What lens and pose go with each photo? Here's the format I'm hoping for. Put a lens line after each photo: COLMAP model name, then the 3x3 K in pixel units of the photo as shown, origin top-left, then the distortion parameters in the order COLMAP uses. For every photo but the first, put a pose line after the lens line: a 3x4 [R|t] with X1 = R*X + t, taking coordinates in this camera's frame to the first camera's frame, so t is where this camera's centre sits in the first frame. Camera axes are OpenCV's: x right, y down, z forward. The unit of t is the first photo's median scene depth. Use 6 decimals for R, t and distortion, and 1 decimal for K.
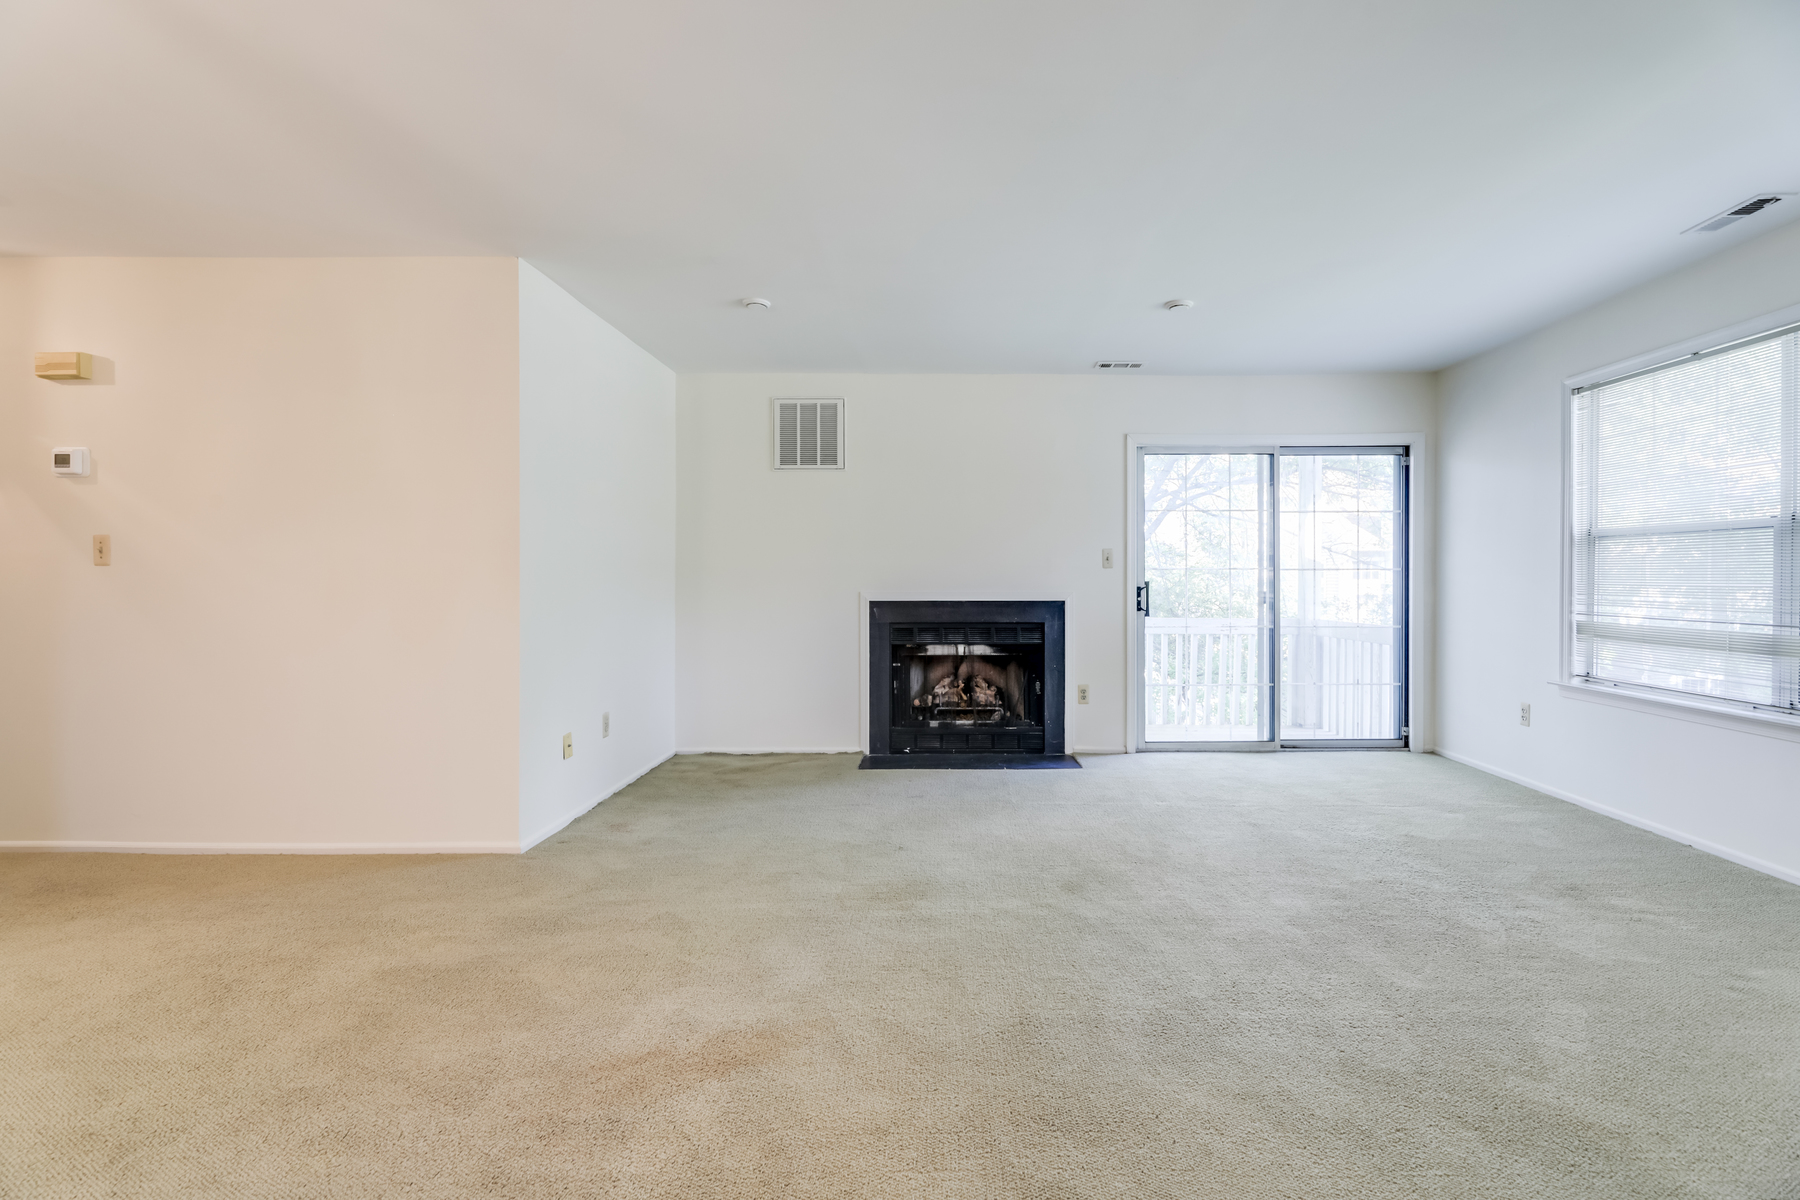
lens RADIAL K [[756.5, 0, 952.2], [0, 756.5, 586.3], [0, 0, 1]] dist [-0.002669, -0.000632]
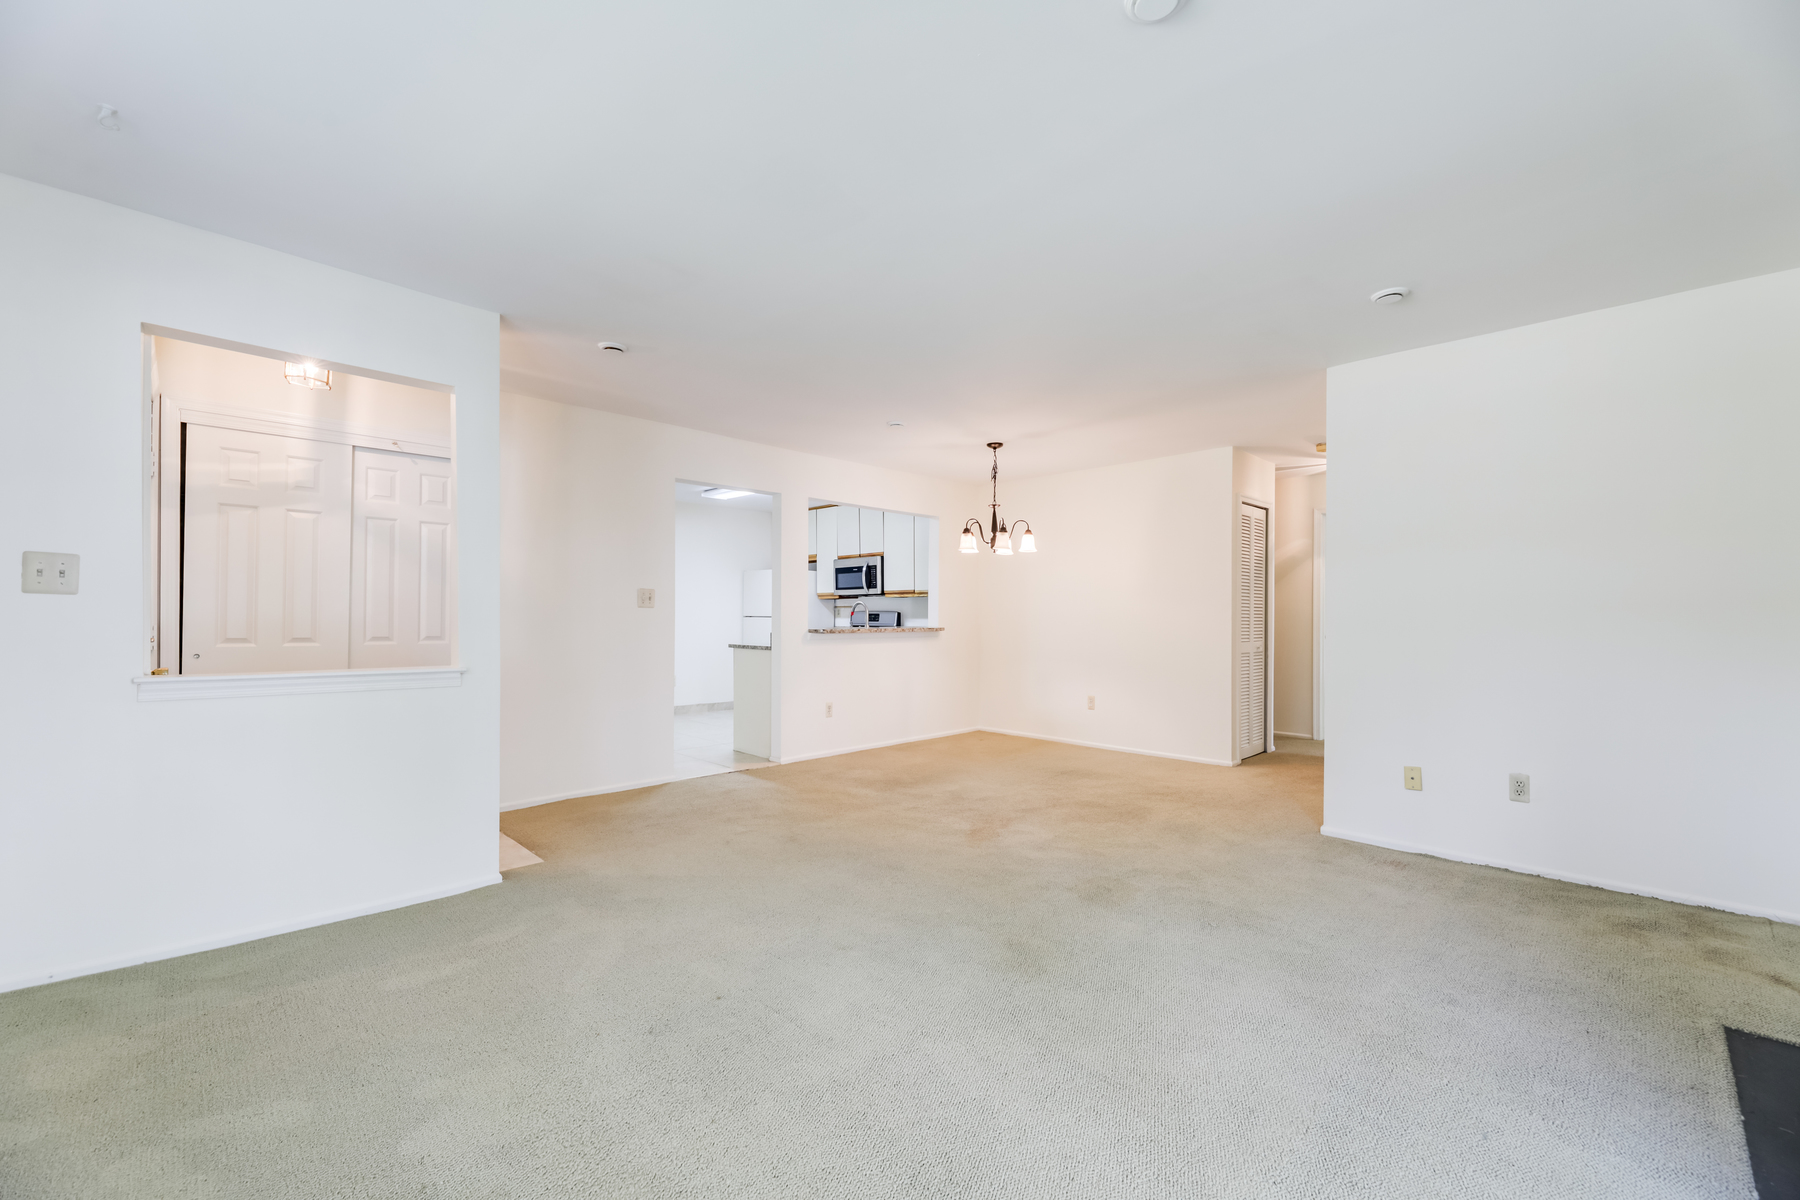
lens RADIAL K [[724.9, 0, 893.0], [0, 724.9, 608.9], [0, 0, 1]] dist [0.000910, -0.003502]
pose [[-0.719111, -0.007553, -0.694854, 0.518985], [-0.009254, 0.999956, -0.001293, -0.012686], [0.694833, 0.005500, -0.719150, 0.883727]]
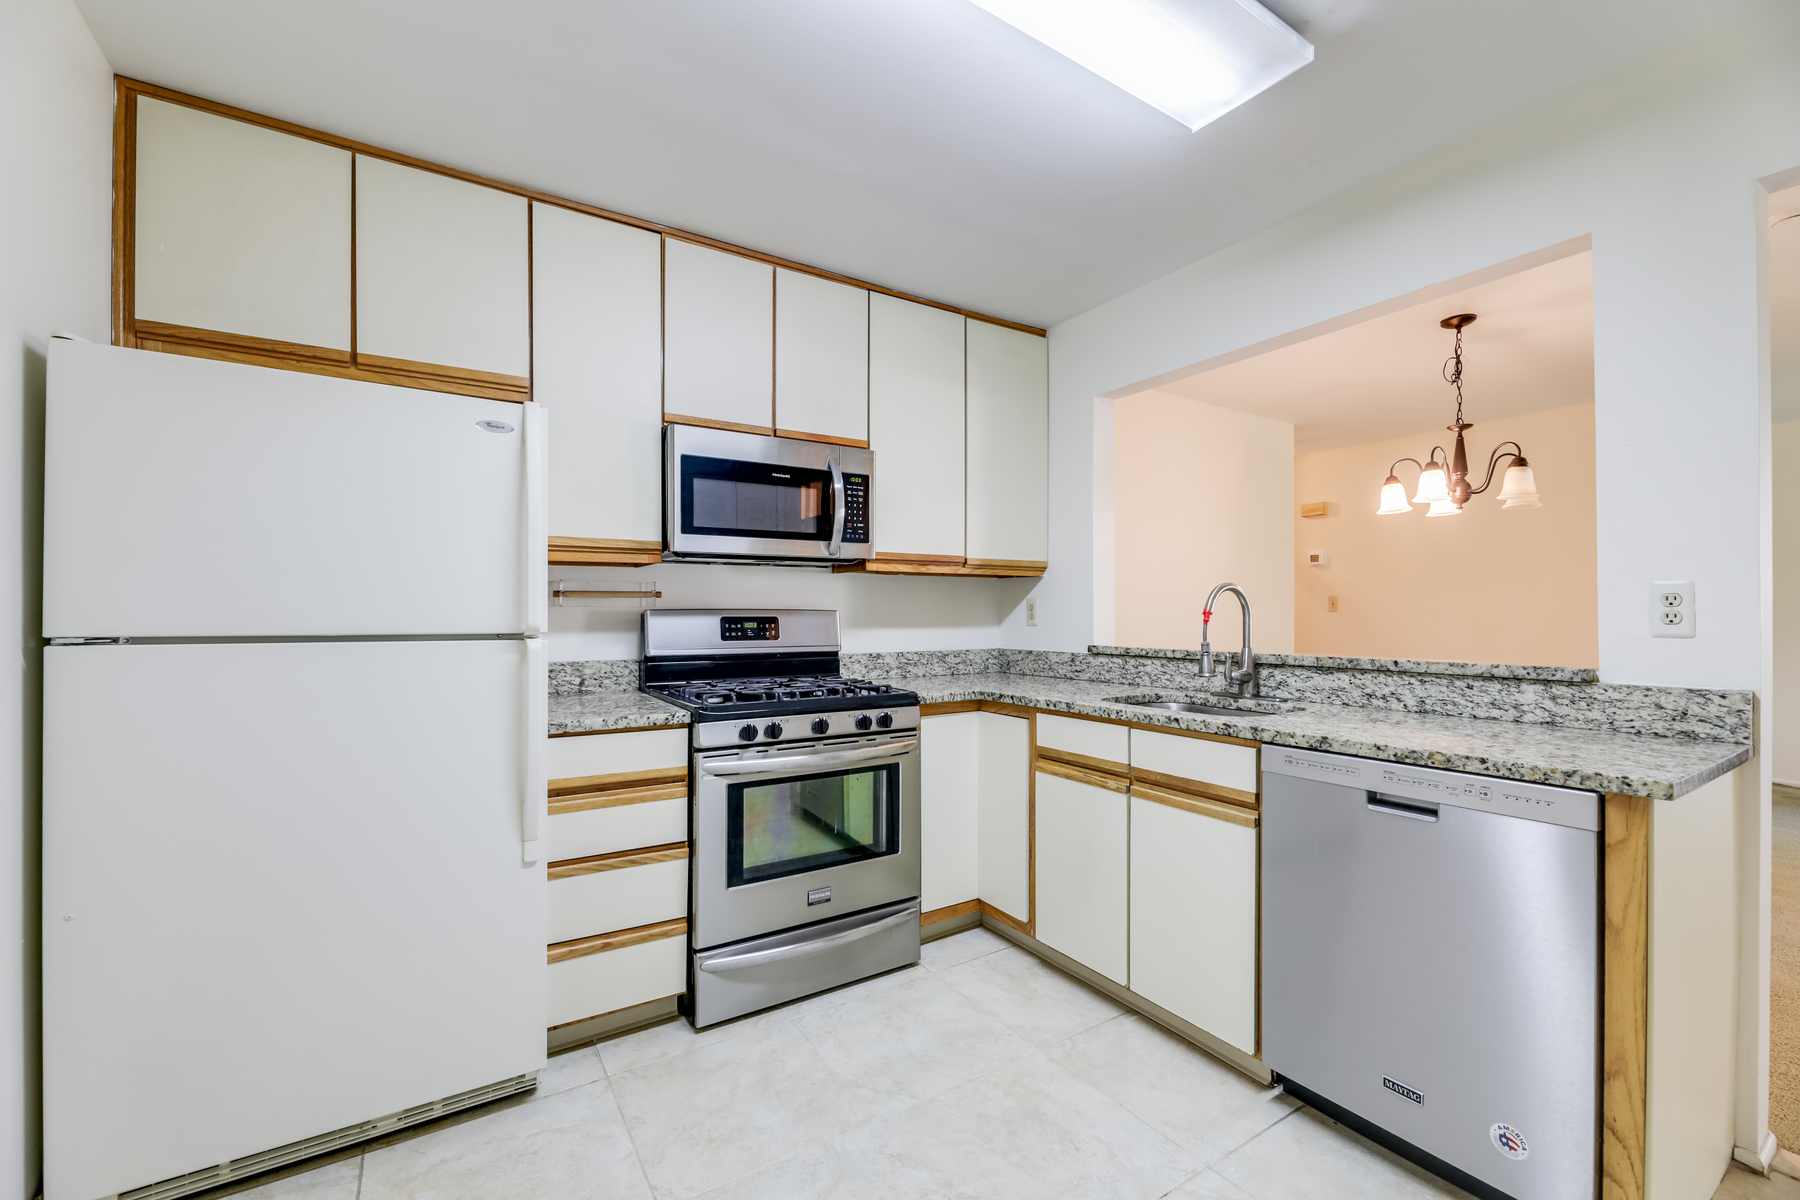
lens RADIAL K [[724.9, 0, 893.0], [0, 724.9, 608.9], [0, 0, 1]] dist [0.000910, -0.003502]
pose [[0.526188, -0.008370, -0.850327, -0.101084], [-0.006064, 0.999889, -0.013594, -0.001994], [0.850346, 0.012309, 0.526079, -0.594498]]
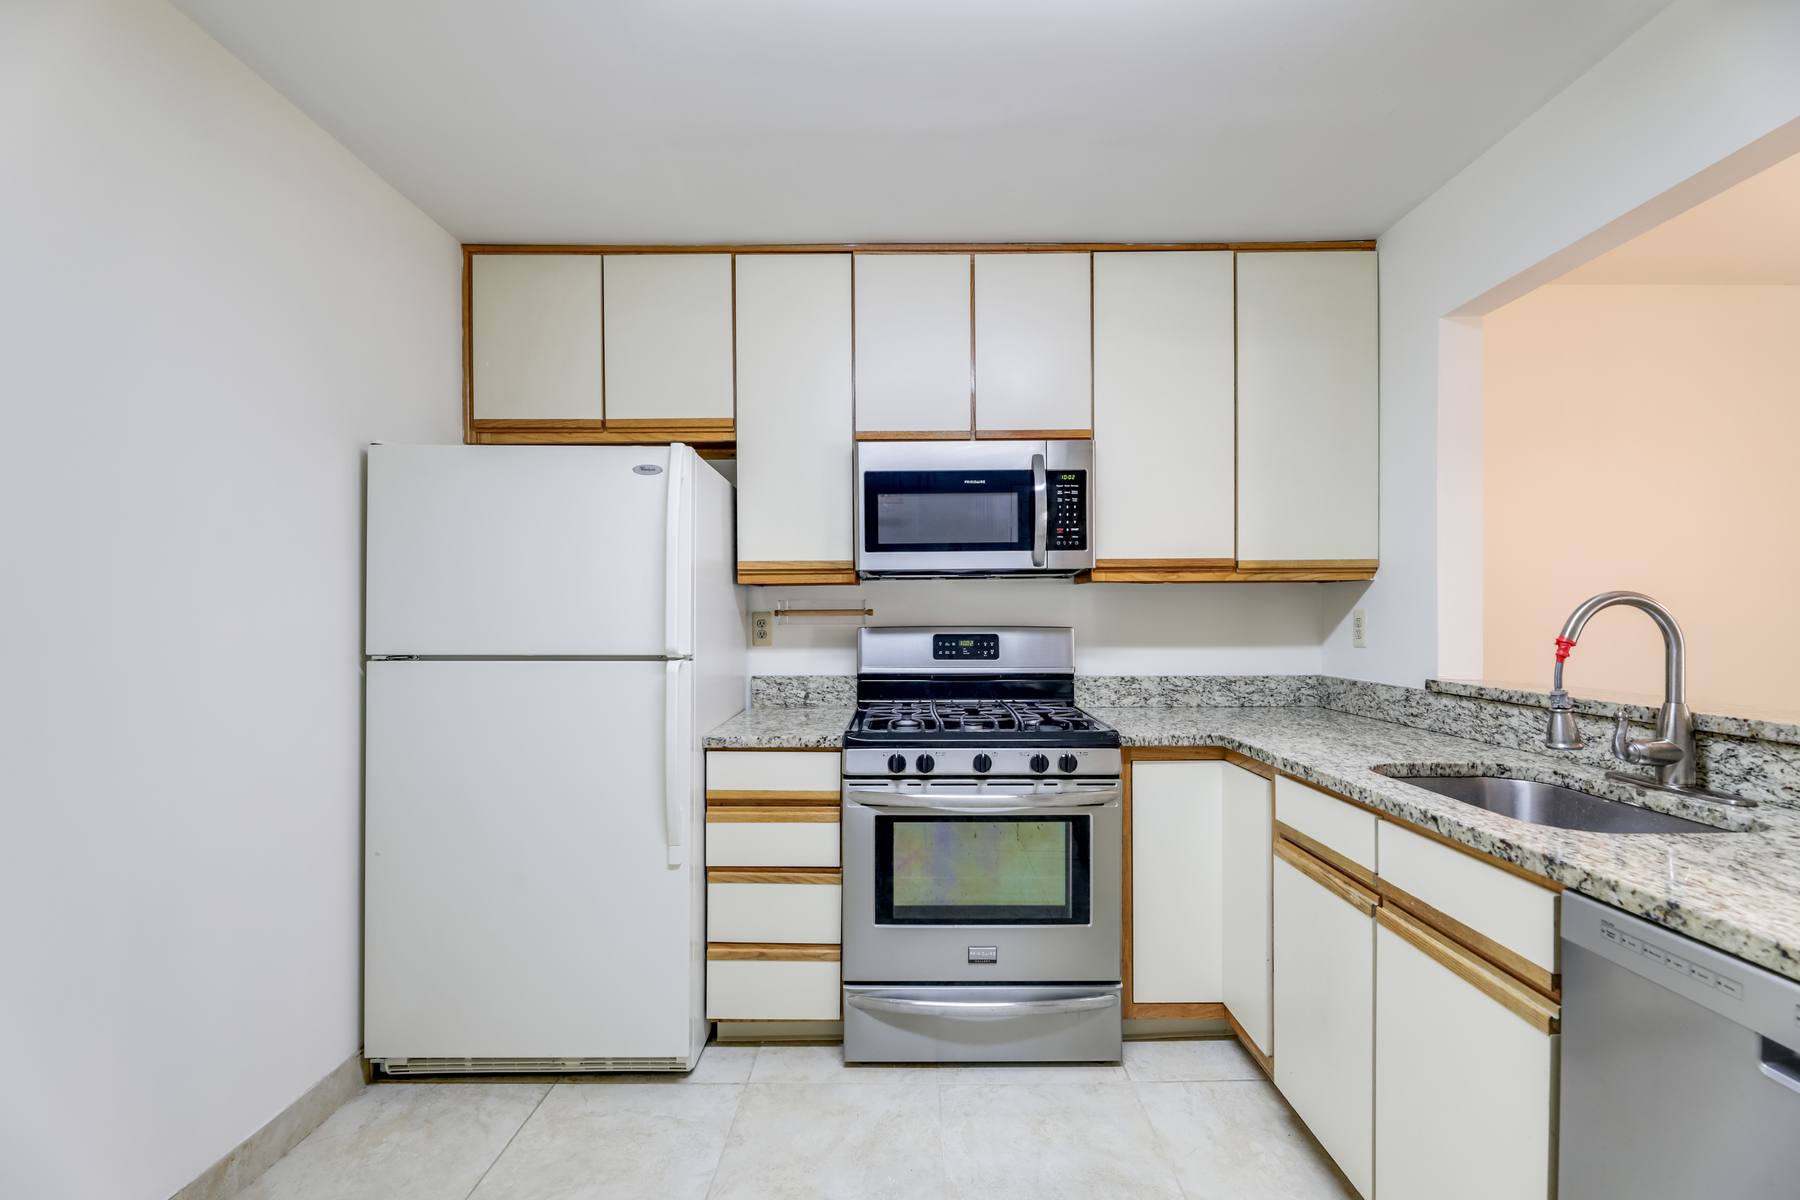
lens RADIAL K [[726.7, 0, 912.8], [0, 726.7, 612.4], [0, 0, 1]] dist [0.001220, -0.004094]
pose [[-0.004249, -0.005875, -0.999974, -0.108445], [-0.006500, 0.999962, -0.005848, -0.015587], [0.999970, 0.006475, -0.004287, -0.427254]]
